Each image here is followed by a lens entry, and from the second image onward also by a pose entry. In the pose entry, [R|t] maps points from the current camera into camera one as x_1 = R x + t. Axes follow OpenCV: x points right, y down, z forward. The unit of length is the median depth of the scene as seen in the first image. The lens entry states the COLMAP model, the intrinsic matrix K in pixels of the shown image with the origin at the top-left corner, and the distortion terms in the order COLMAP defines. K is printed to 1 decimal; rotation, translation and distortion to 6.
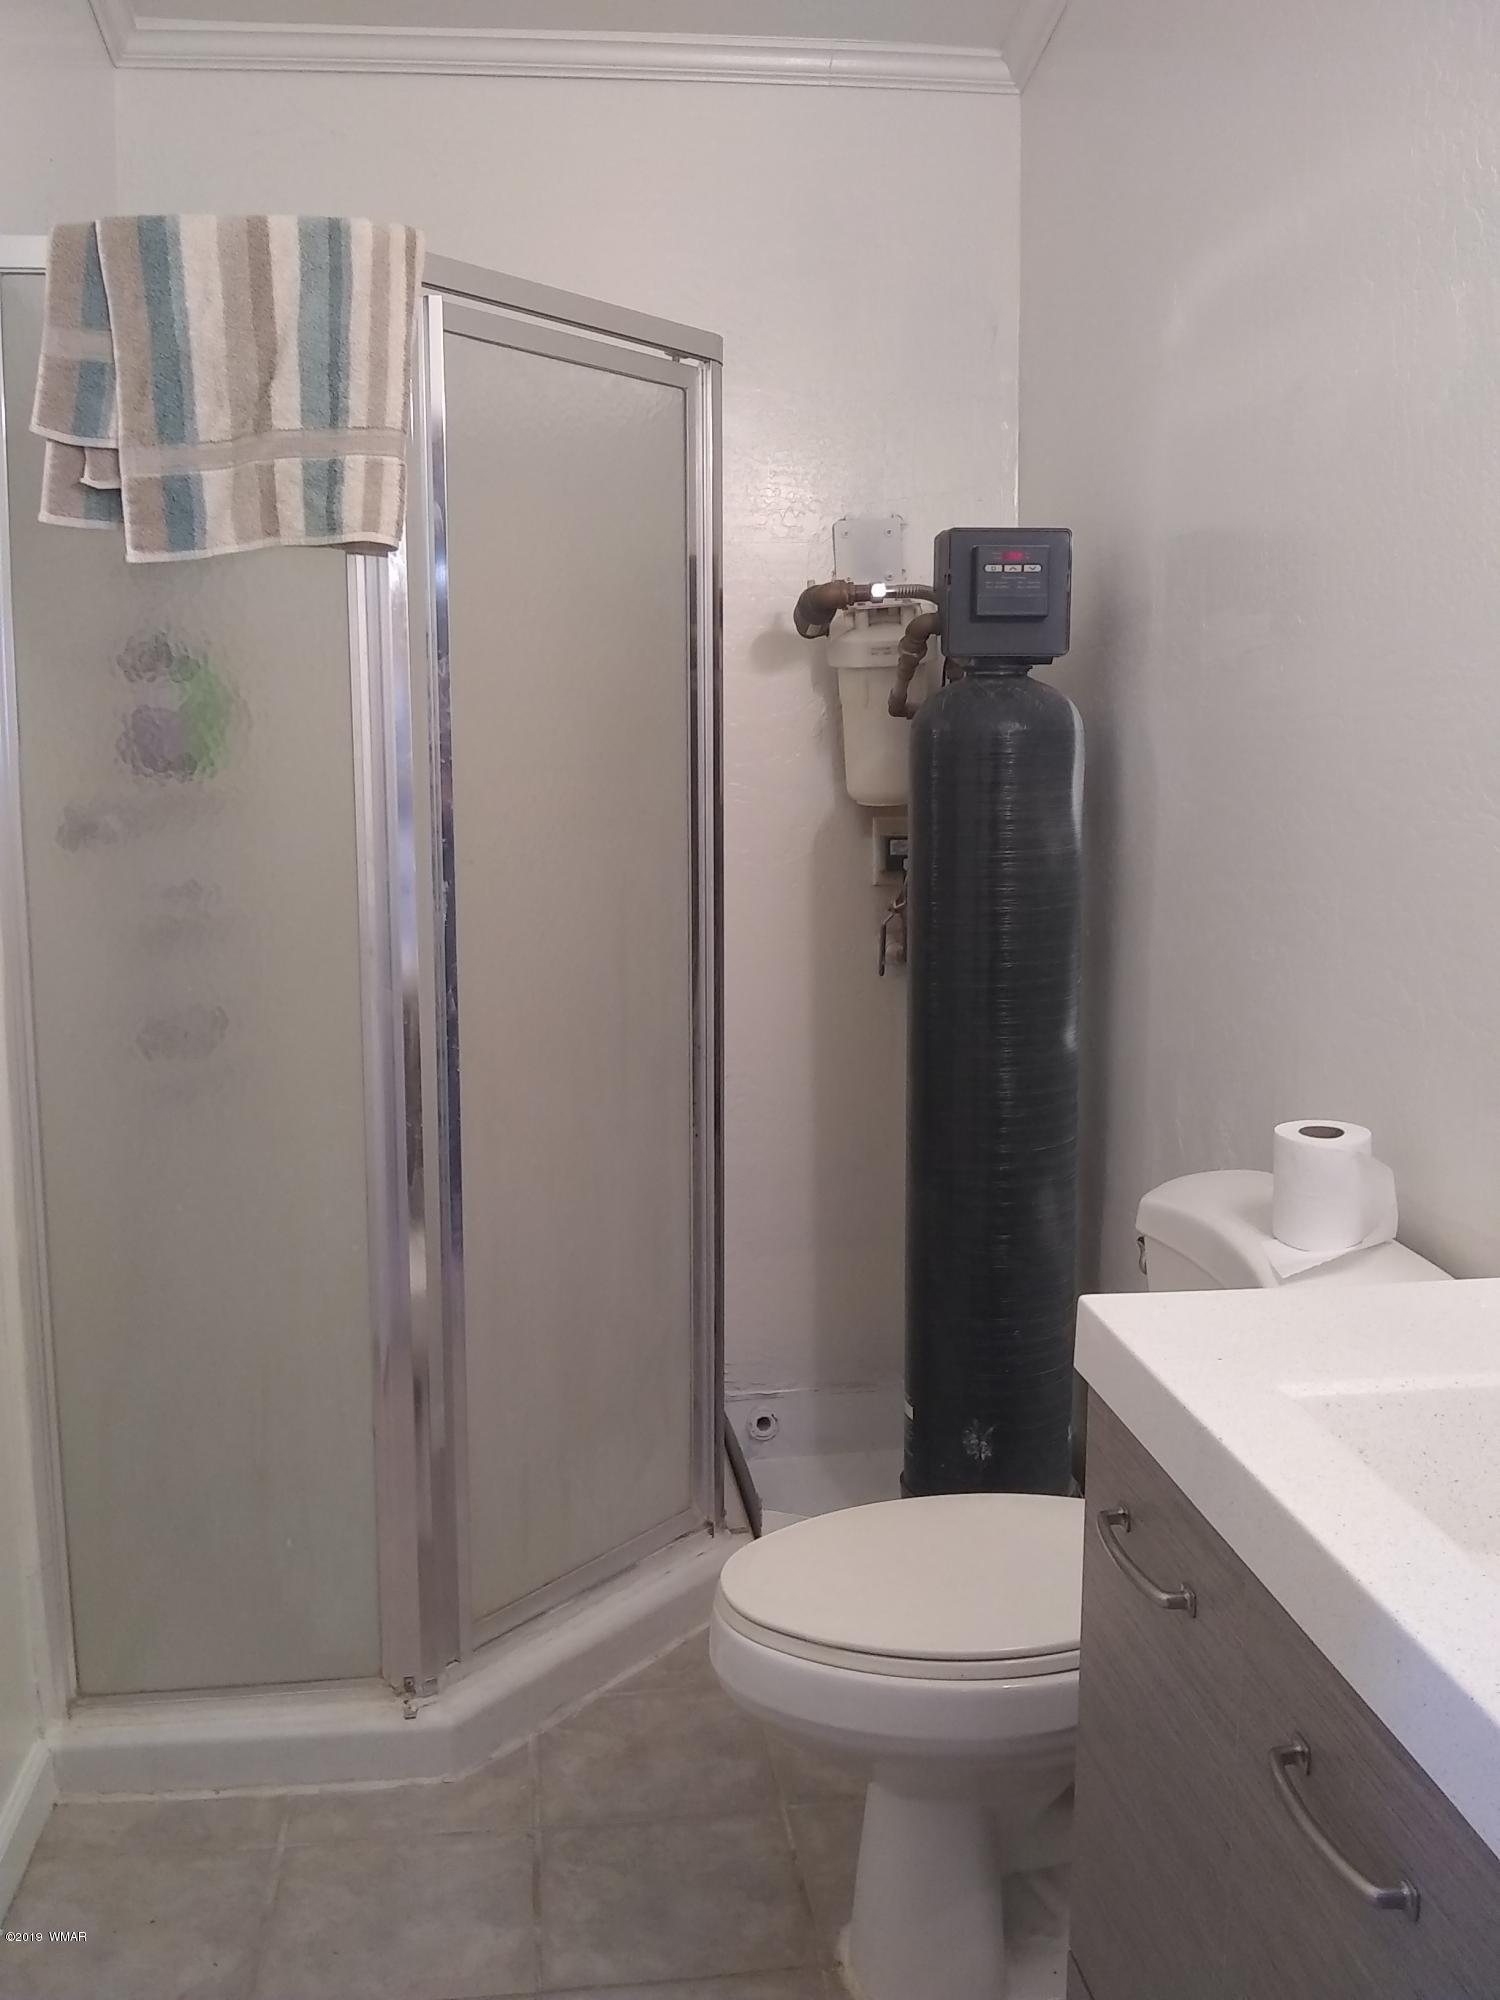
lens RADIAL K [[1763.3, 0, 748.2], [0, 1763.3, 986.1], [0, 0, 1]] dist [-0.000287, -0.085719]
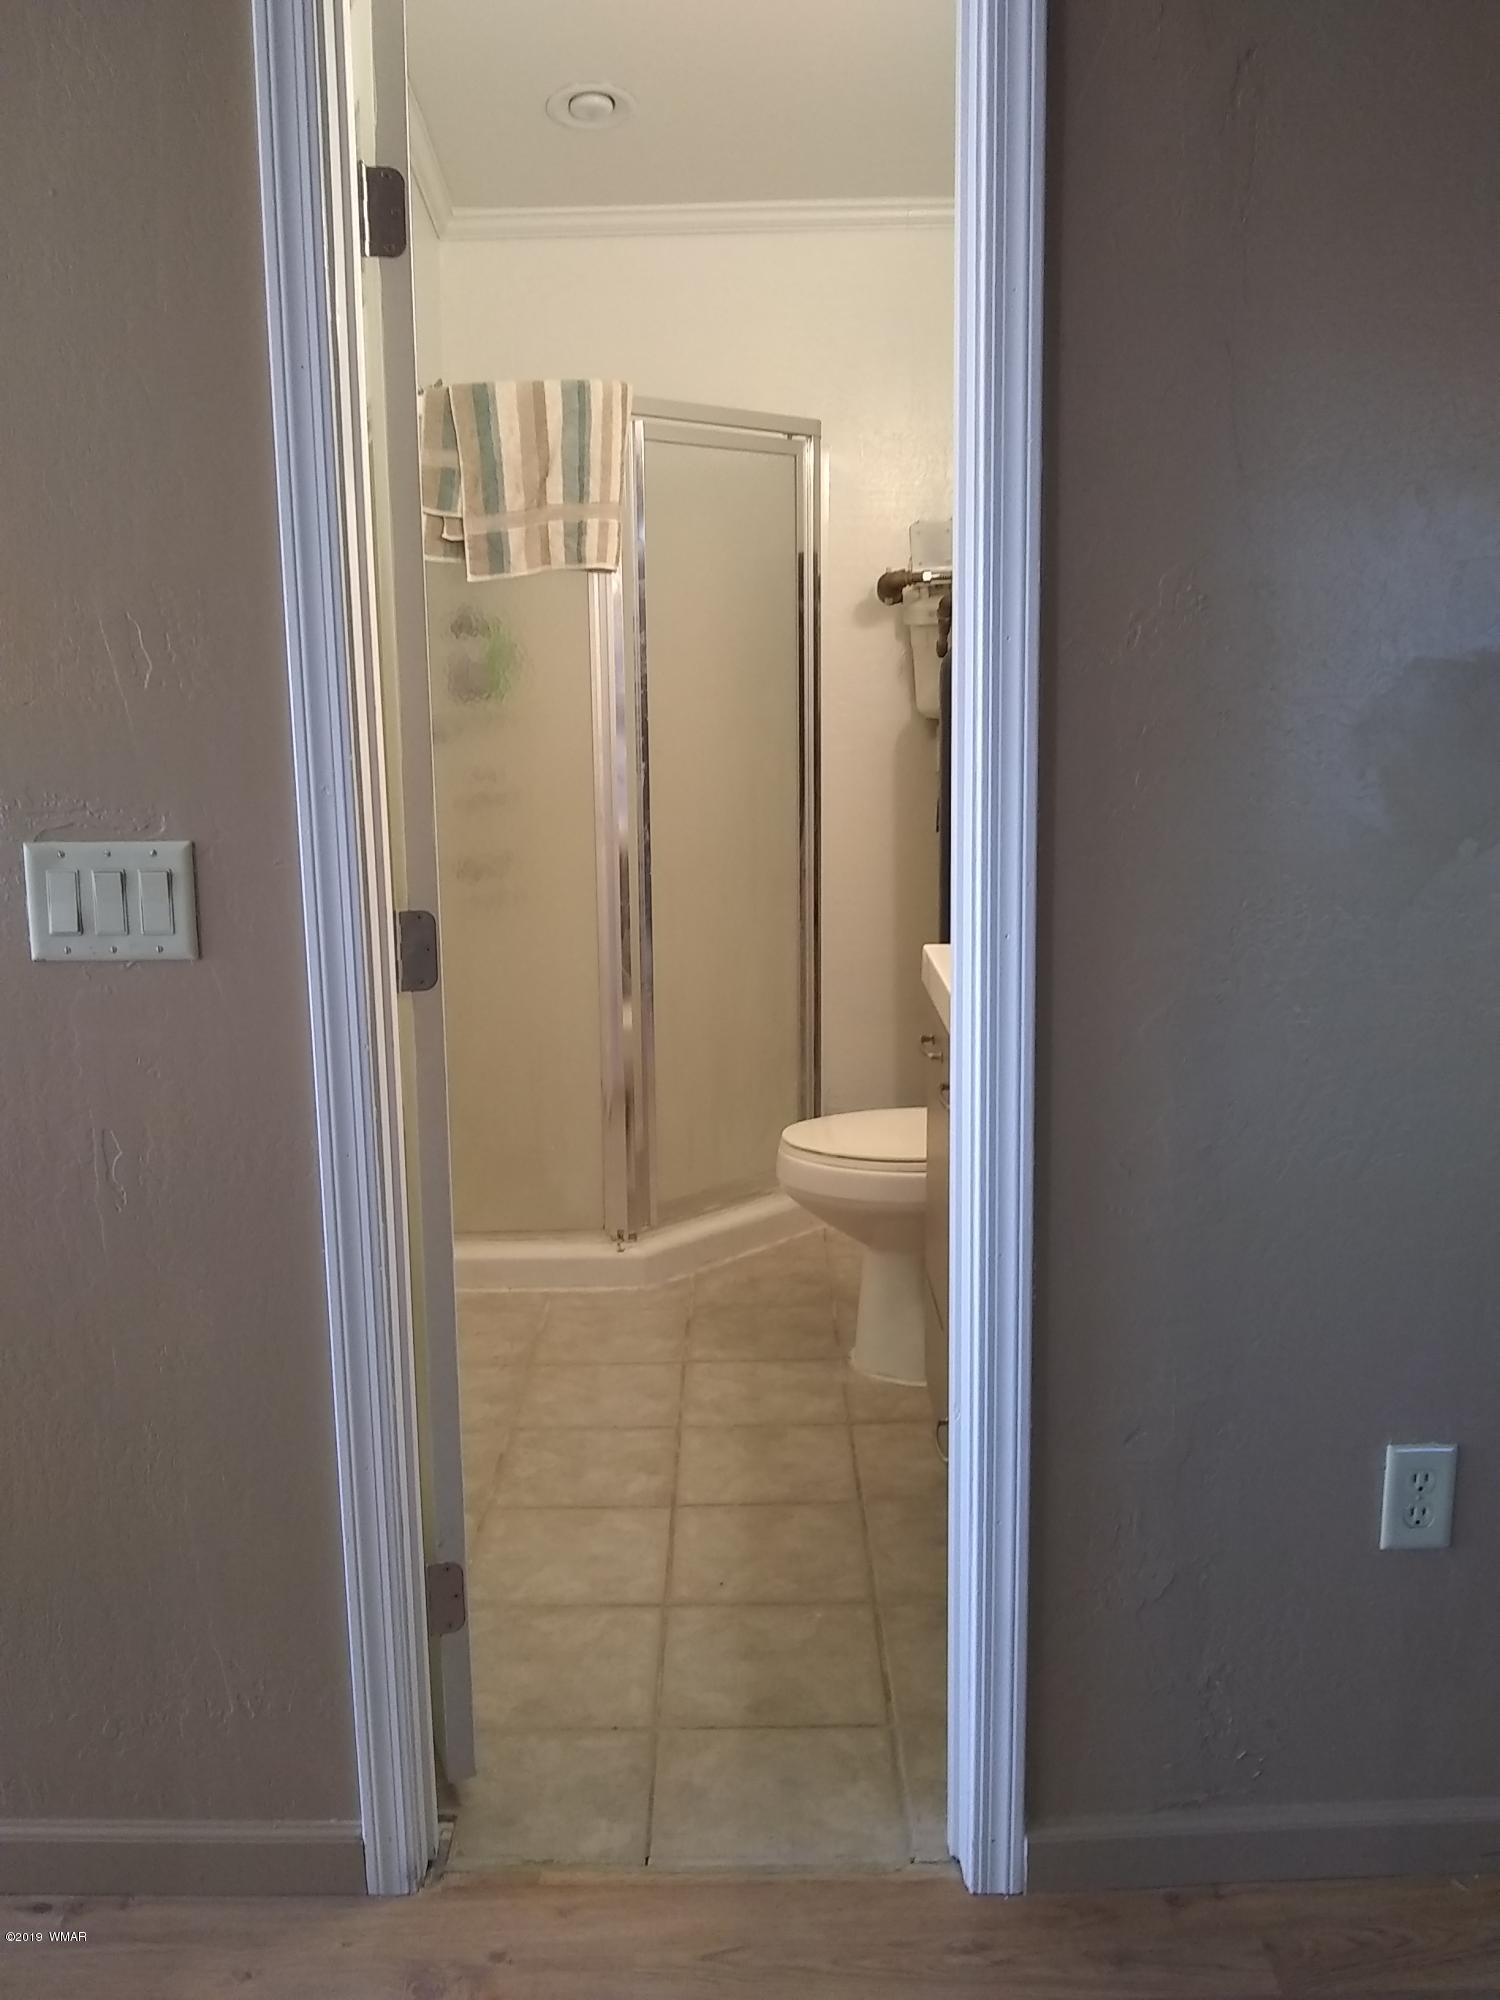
lens RADIAL K [[1815.4, 0, 750.7], [0, 1815.4, 997.6], [0, 0, 1]] dist [0.003474, -0.110598]
pose [[0.991389, 0.014817, -0.130111, 0.176290], [-0.008534, 0.998776, 0.048714, 0.087986], [0.130674, -0.047184, 0.990302, -0.799256]]
